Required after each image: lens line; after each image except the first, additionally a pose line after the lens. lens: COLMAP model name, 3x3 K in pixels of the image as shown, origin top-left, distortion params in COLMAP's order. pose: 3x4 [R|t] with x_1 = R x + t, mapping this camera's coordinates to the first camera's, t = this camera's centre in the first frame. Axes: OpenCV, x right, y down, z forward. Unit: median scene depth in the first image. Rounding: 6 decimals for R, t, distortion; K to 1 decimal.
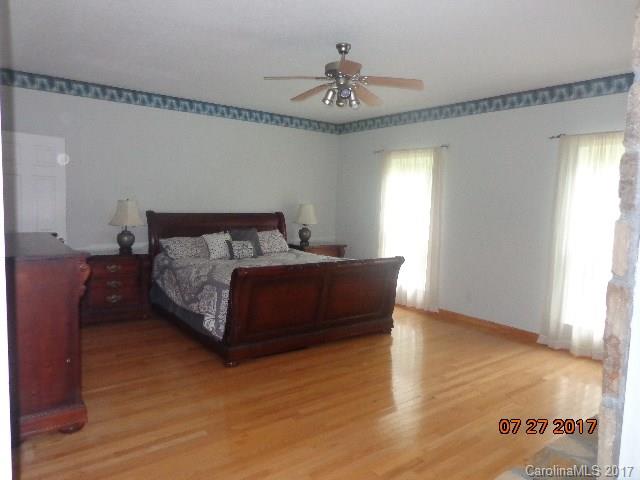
lens RADIAL K [[448.8, 0, 320.8], [0, 448.8, 243.9], [0, 0, 1]] dist [-0.002104, 0.006179]
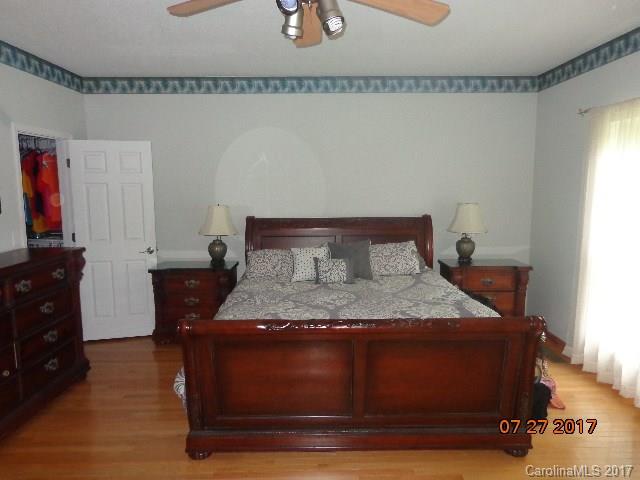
lens RADIAL K [[448.8, 0, 317.5], [0, 448.8, 238.9], [0, 0, 1]] dist [-0.002104, 0.006179]
pose [[0.799521, 0.041353, -0.599213, 0.224795], [-0.026462, 0.999084, 0.033641, -0.059194], [0.600055, -0.011041, 0.799883, 0.369738]]
